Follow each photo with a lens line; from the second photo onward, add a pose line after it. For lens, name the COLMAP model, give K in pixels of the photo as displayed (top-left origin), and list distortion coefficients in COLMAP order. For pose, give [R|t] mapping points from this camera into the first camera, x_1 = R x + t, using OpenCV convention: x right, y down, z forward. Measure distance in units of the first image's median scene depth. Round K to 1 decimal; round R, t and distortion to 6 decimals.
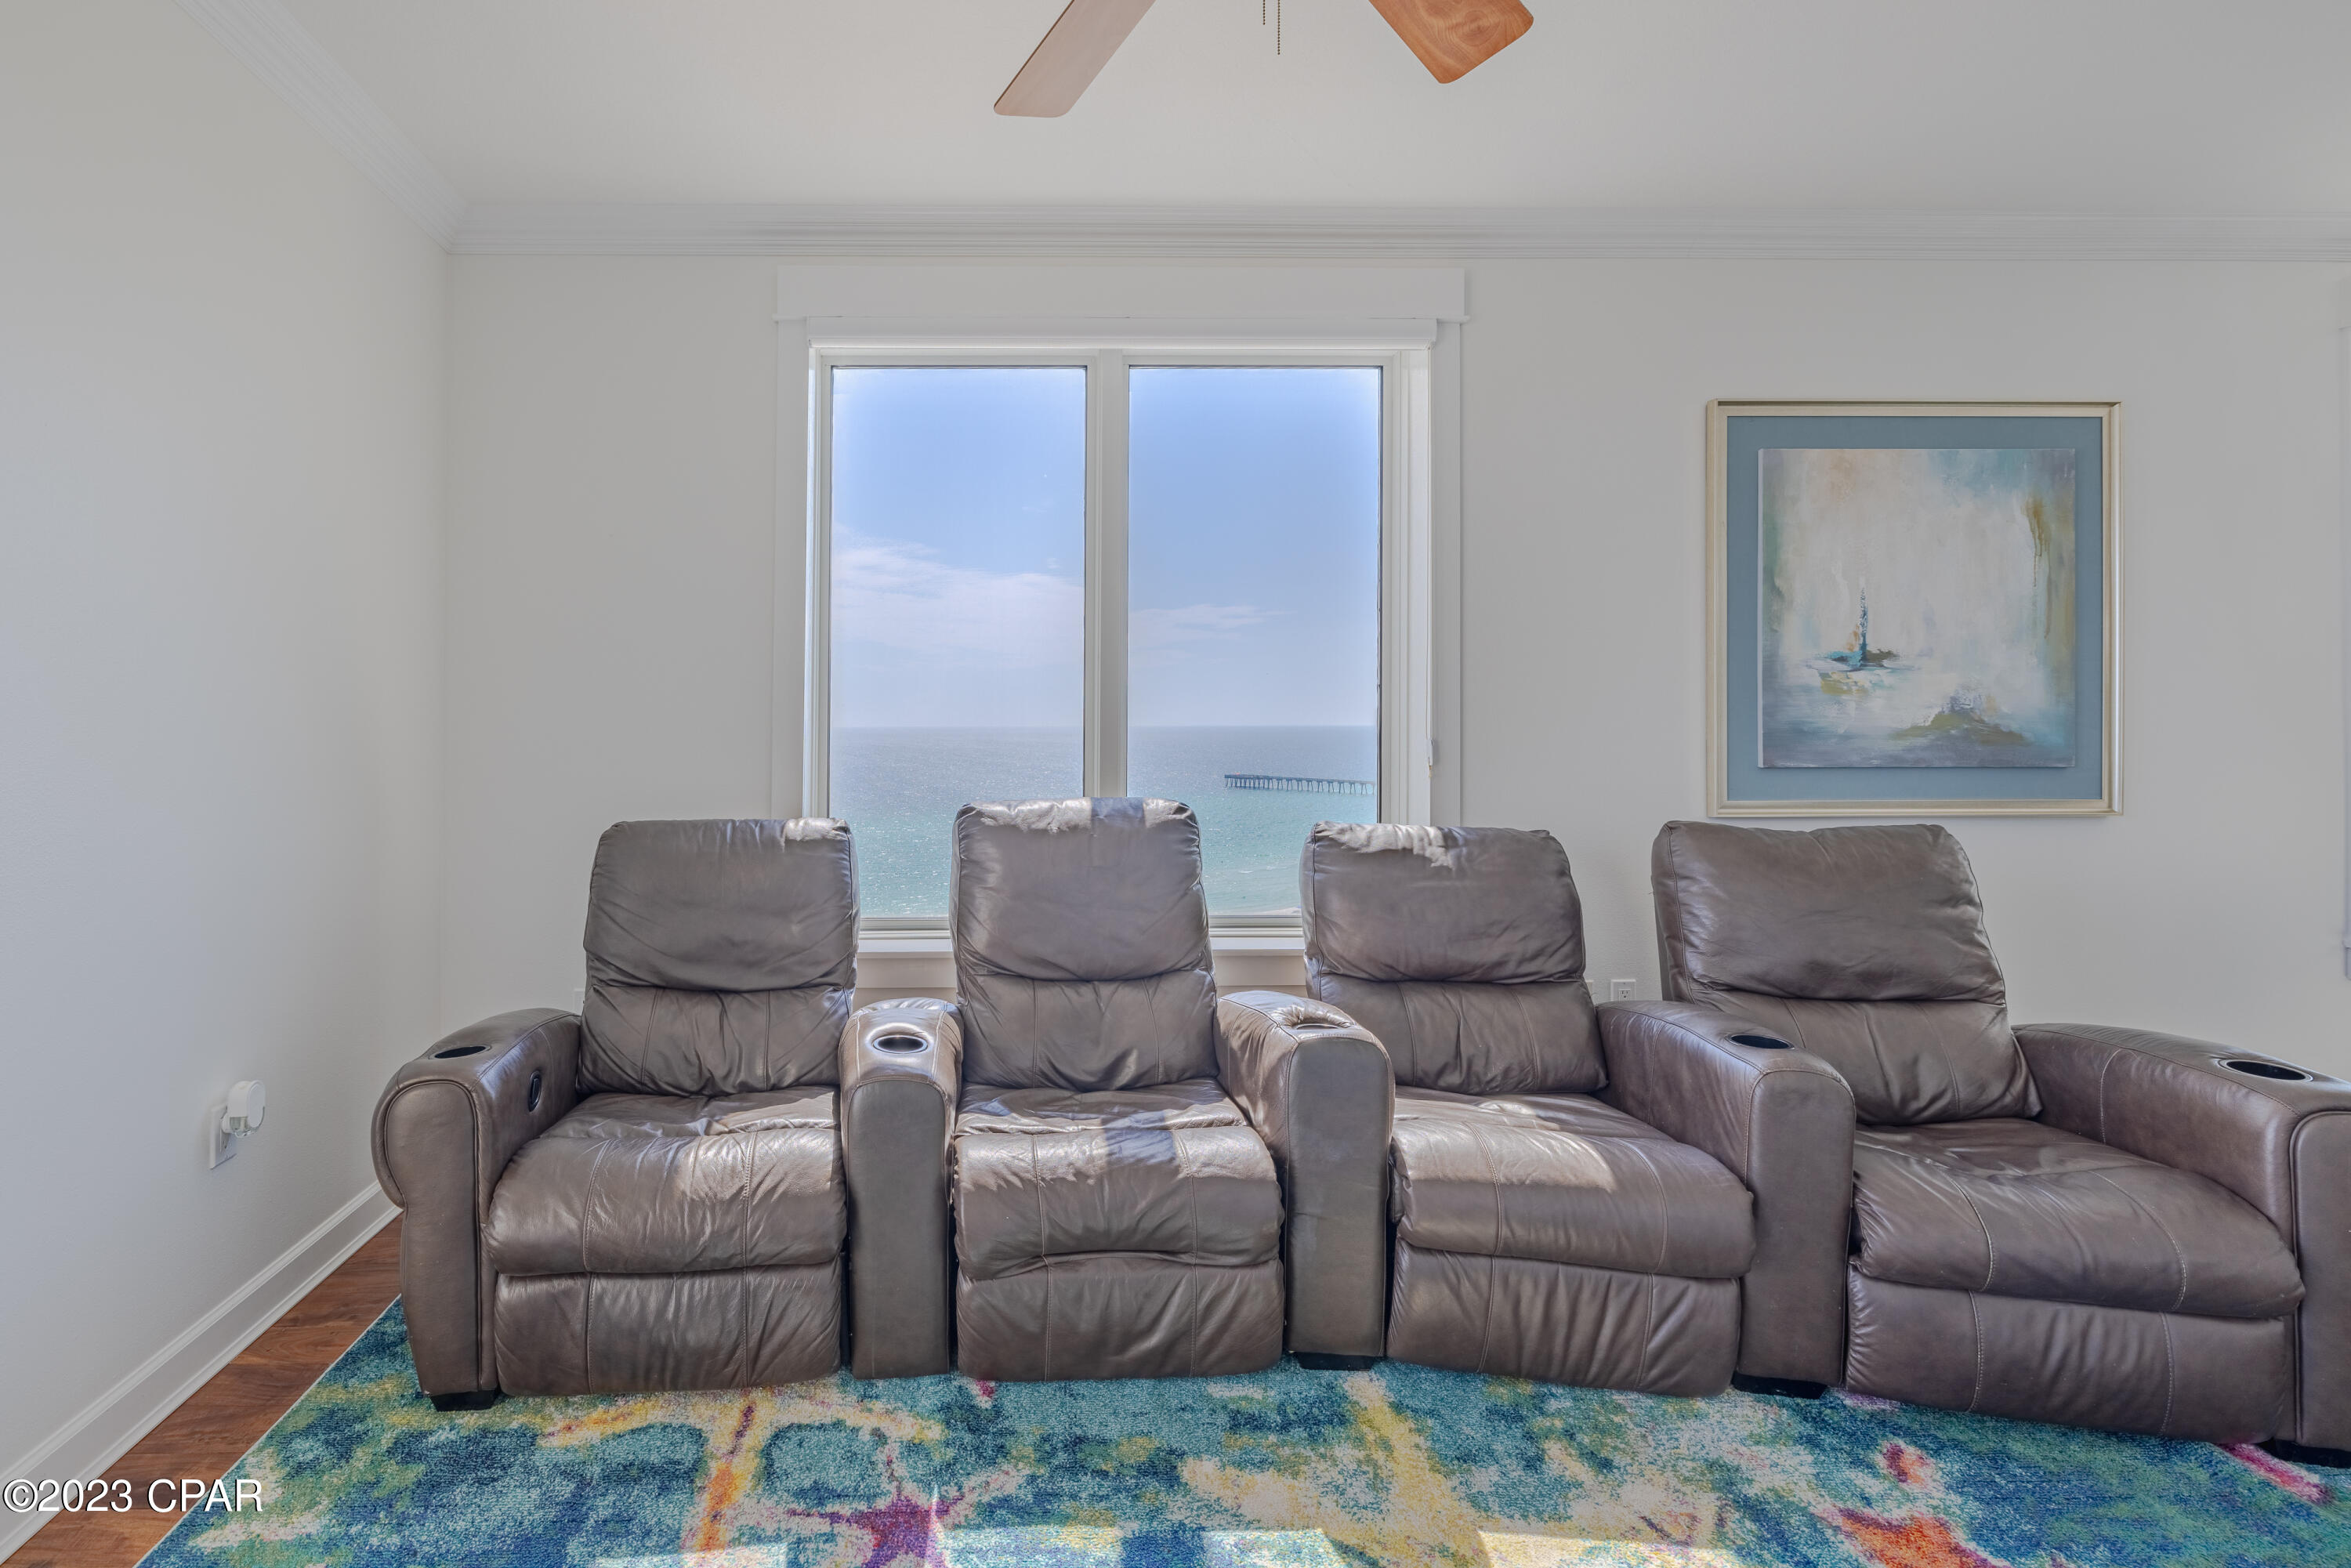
lens RADIAL K [[1058.0, 0, 973.5], [0, 1058.0, 708.1], [0, 0, 1]] dist [0.001736, -0.001402]
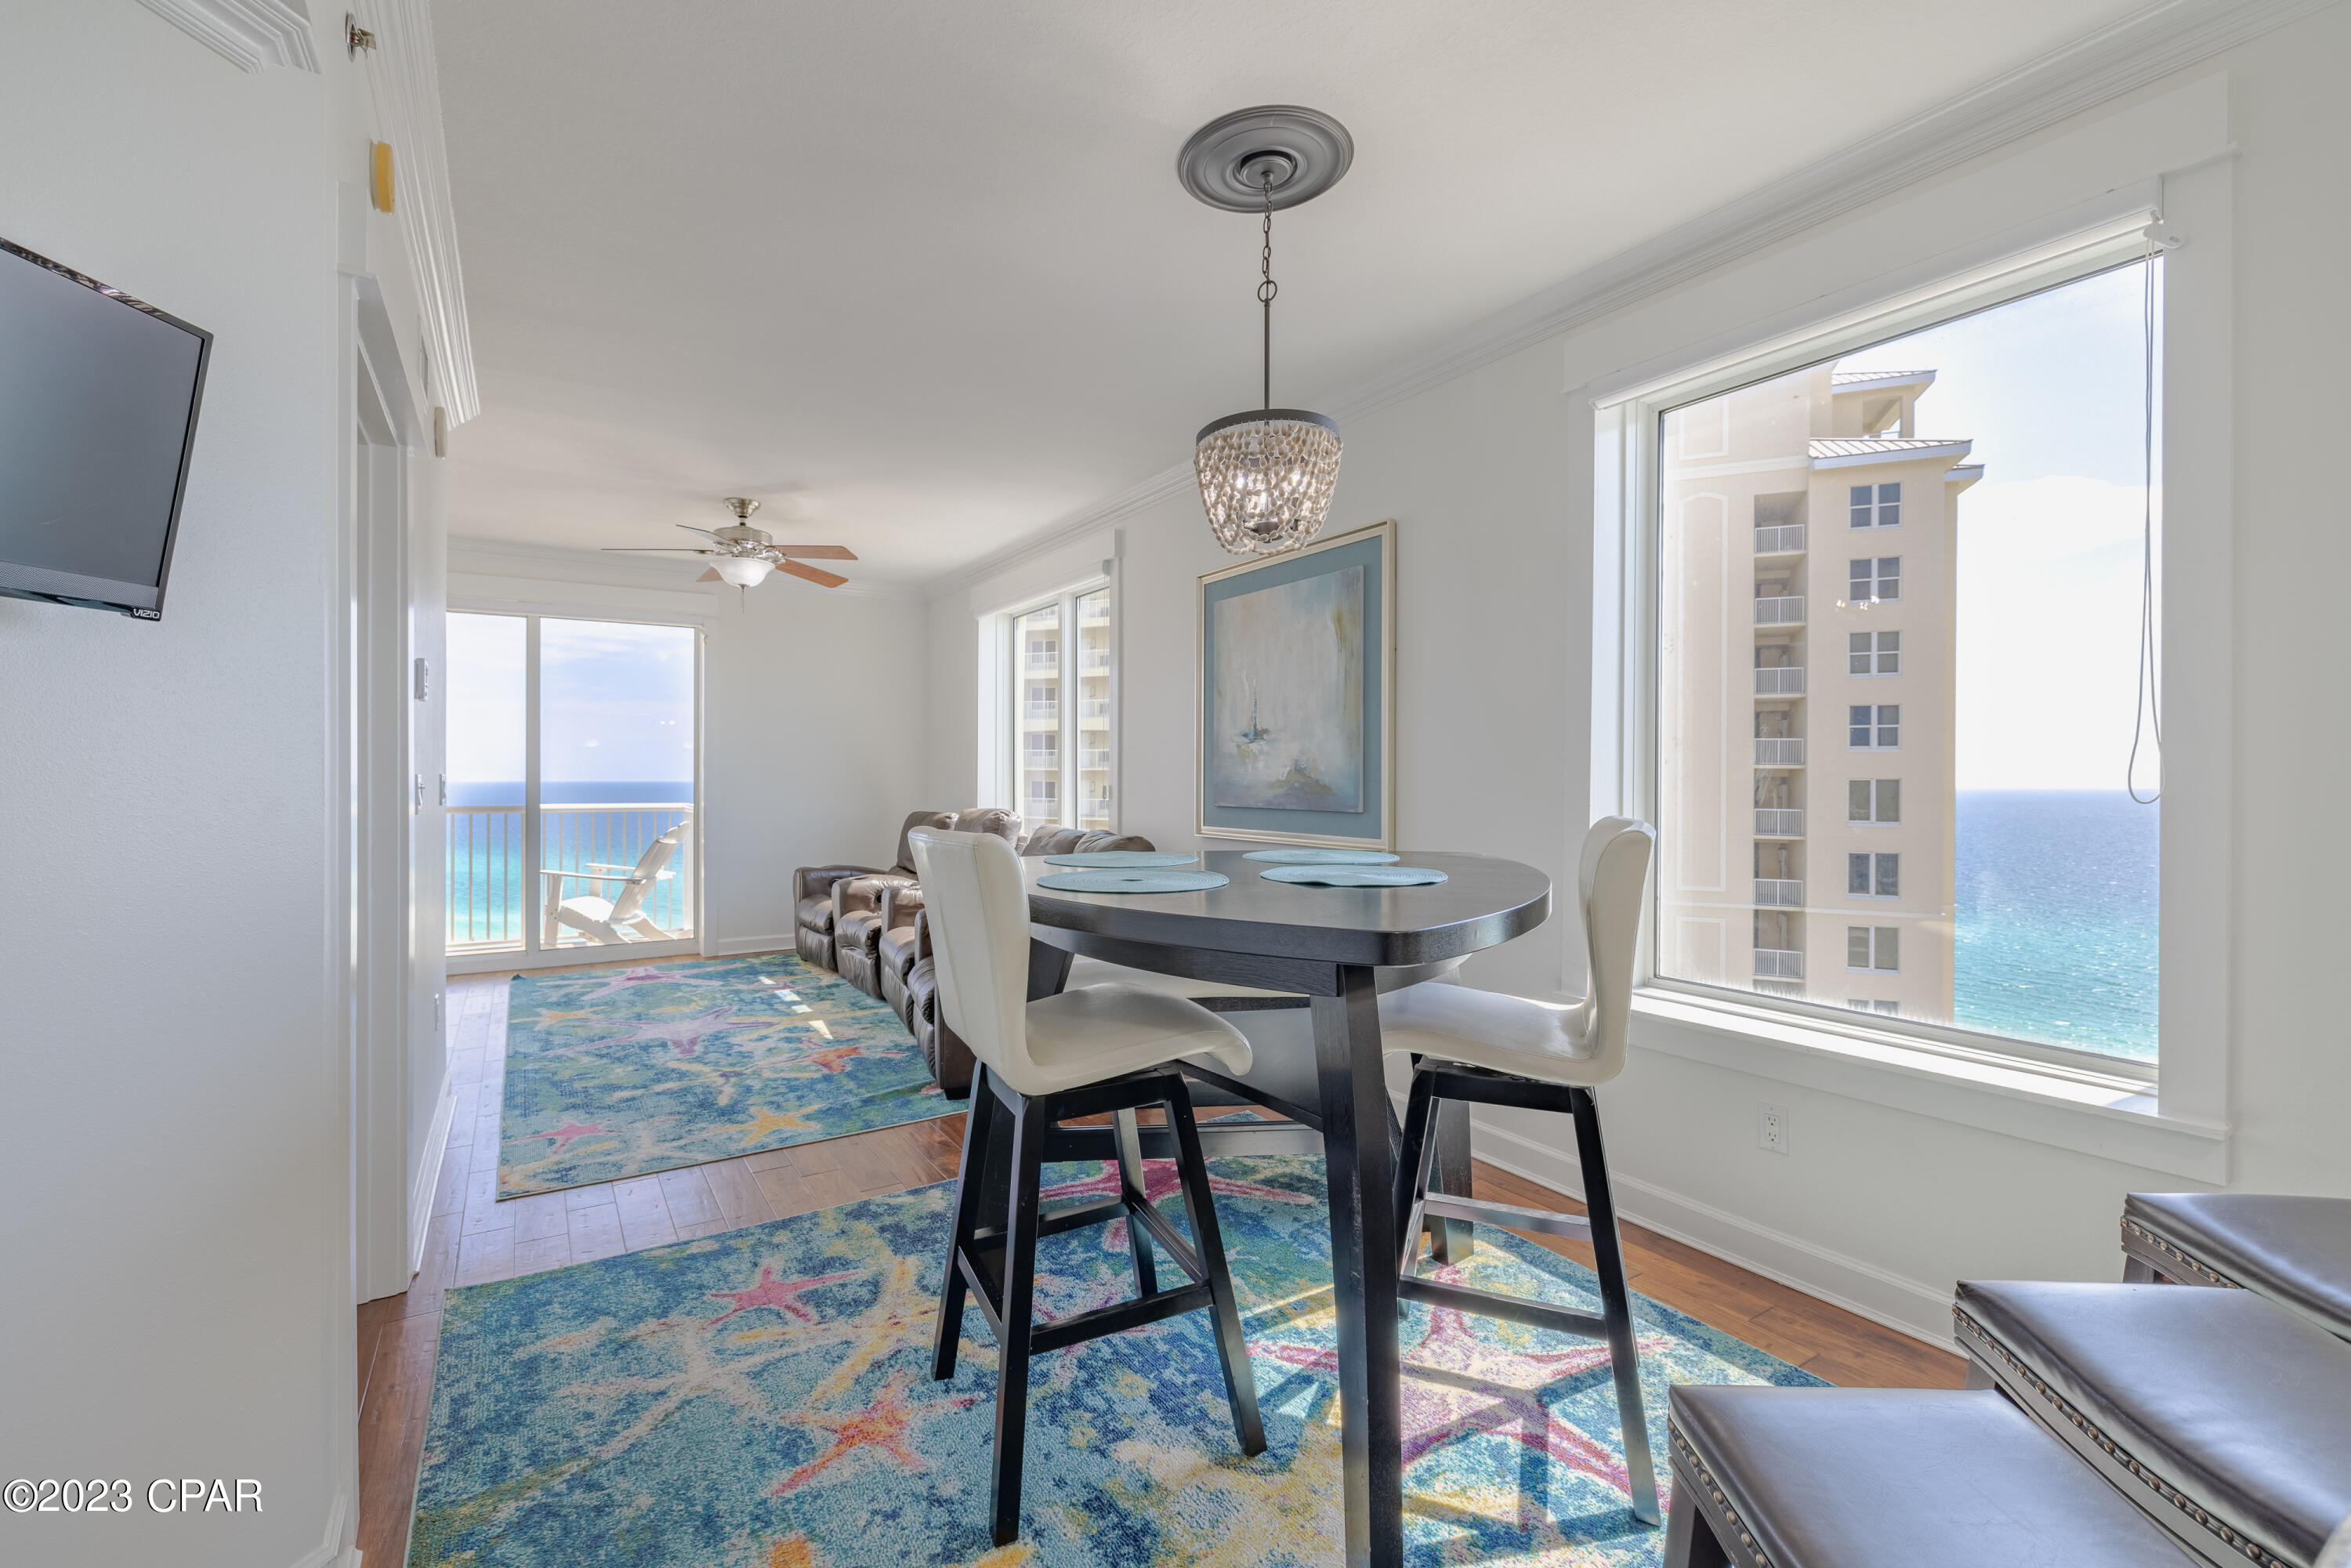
lens RADIAL K [[998.4, 0, 1125.5], [0, 998.4, 775.5], [0, 0, 1]] dist [-0.000736, -0.000435]
pose [[0.502577, 0.002694, -0.864528, 2.358602], [0.001107, 0.999992, 0.003759, 0.006875], [0.864532, -0.002846, 0.502570, 0.175459]]
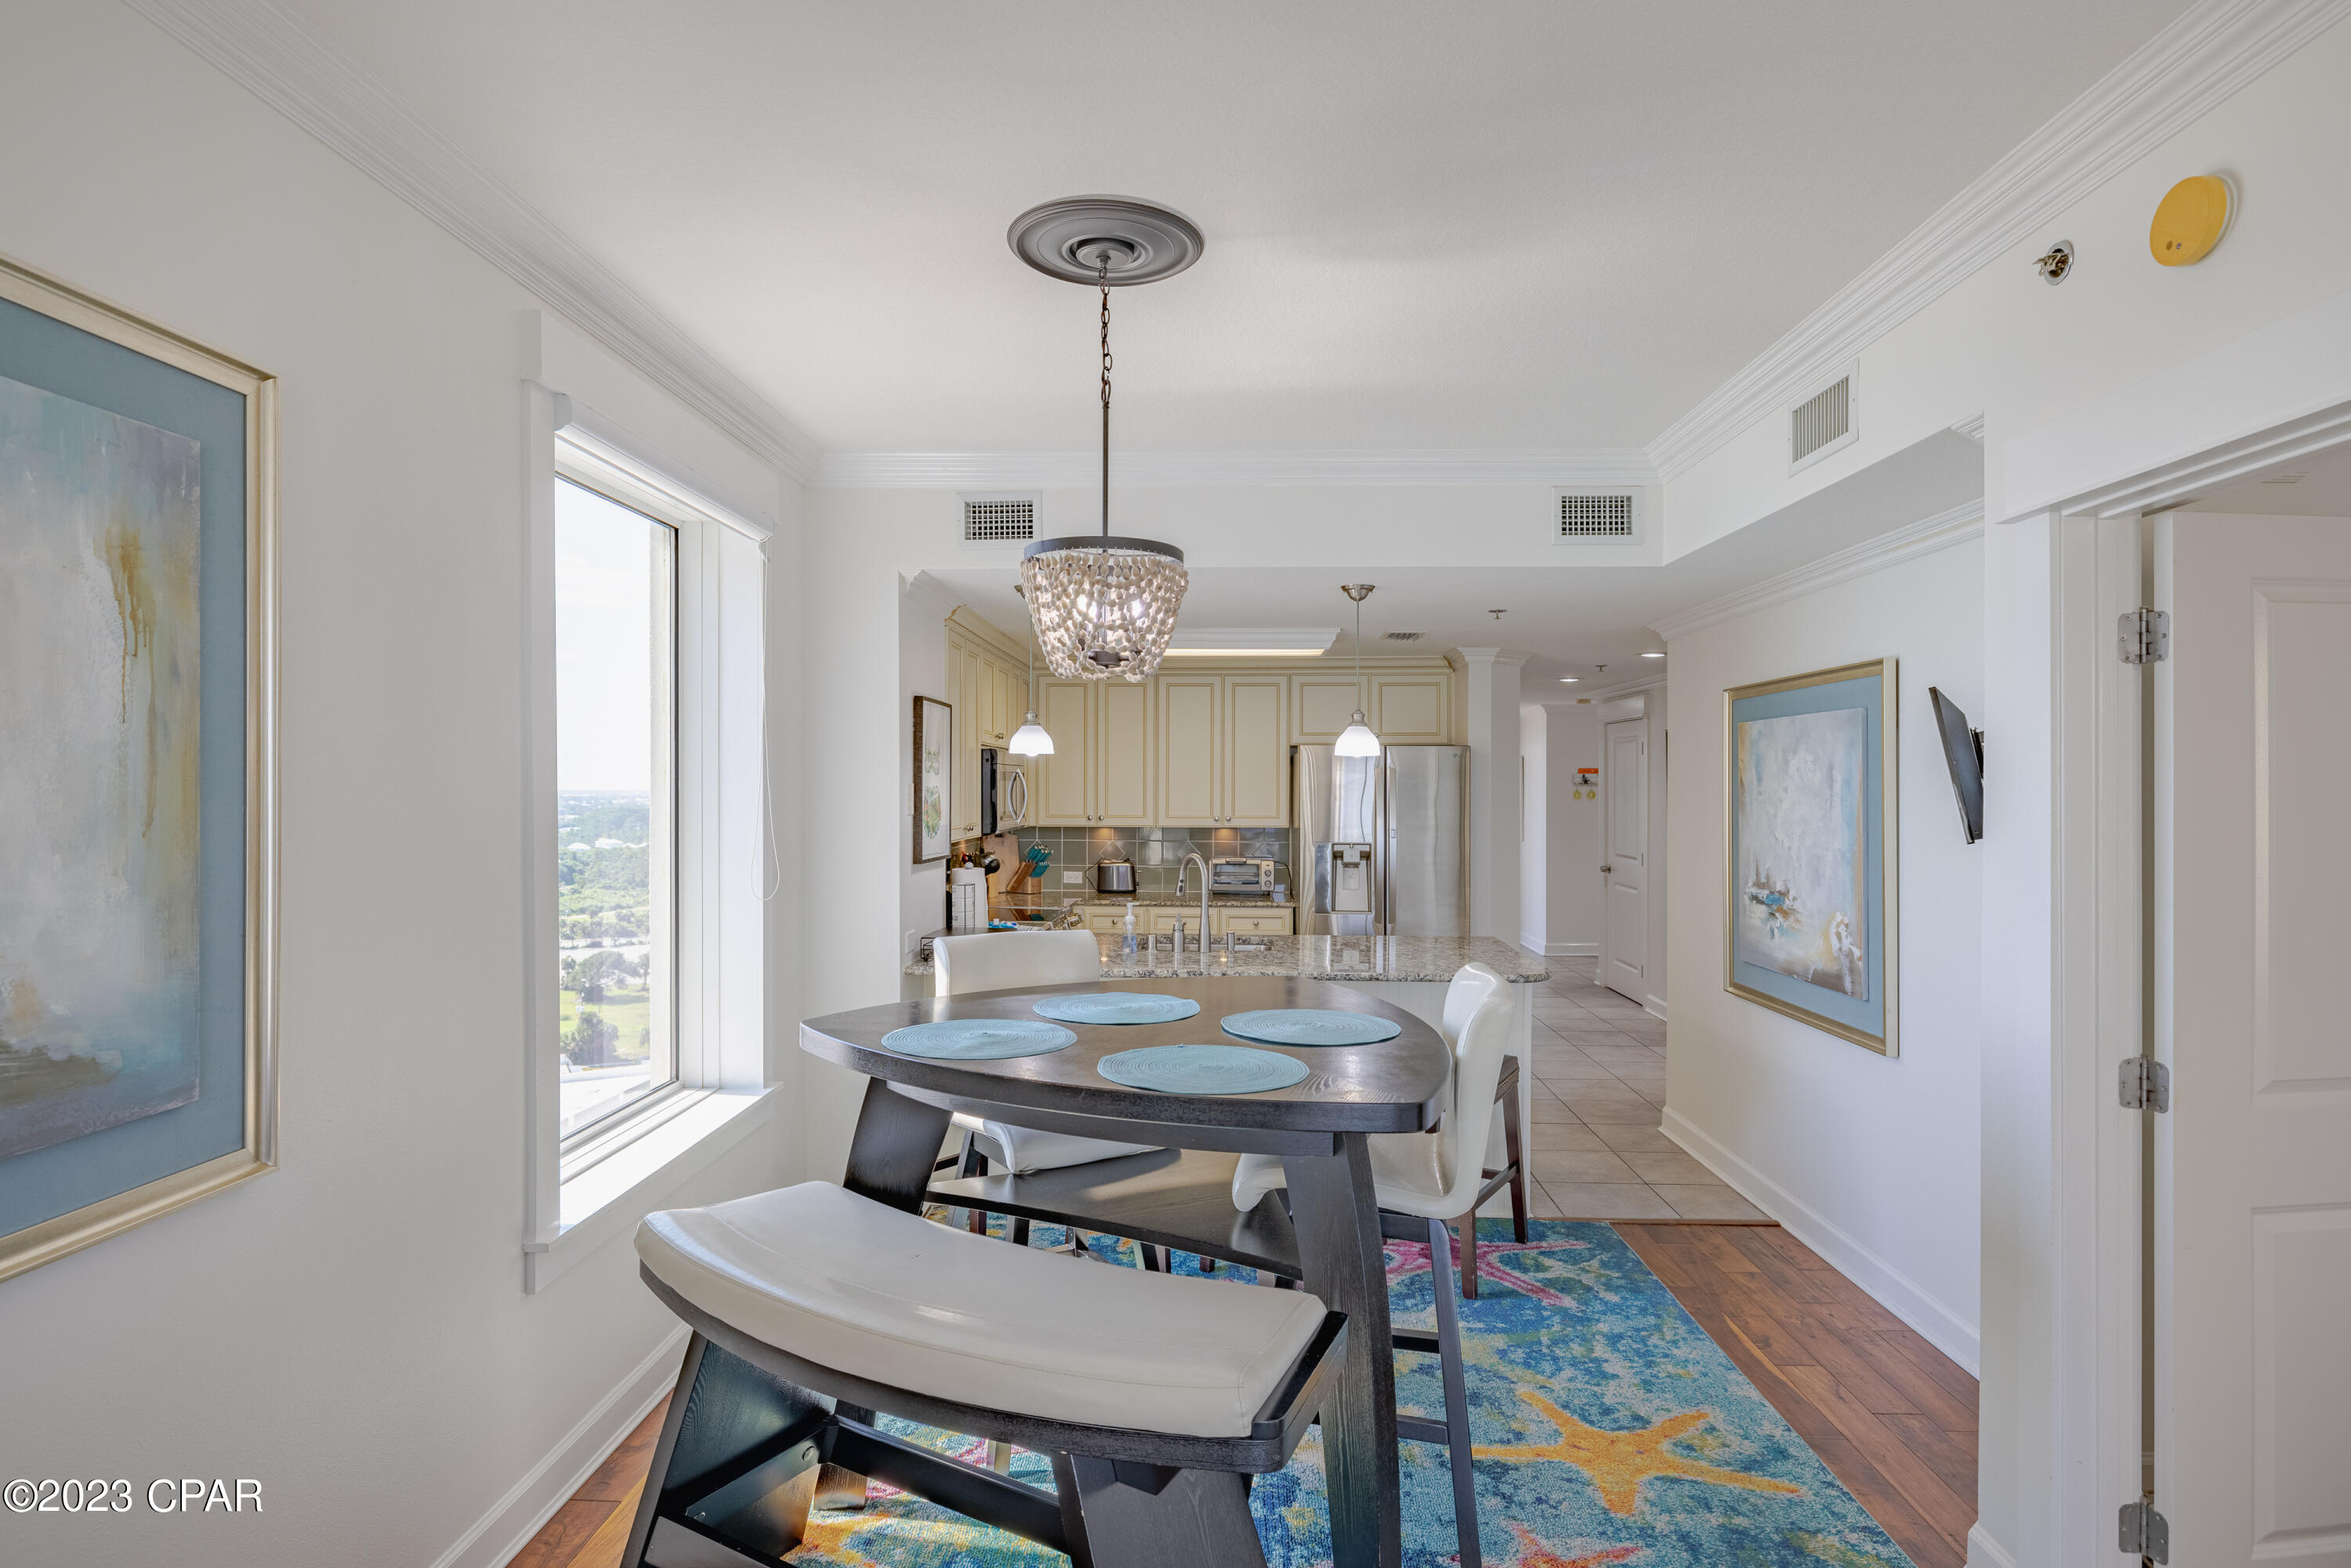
lens RADIAL K [[1226.5, 0, 1171.8], [0, 1226.5, 790.3], [0, 0, 1]] dist [-0.010497, 0.003299]
pose [[0.060617, -0.001420, 0.998160, 0.622007], [-0.005272, 0.999985, 0.001743, -0.108564], [-0.998147, -0.005368, 0.060608, 0.635492]]
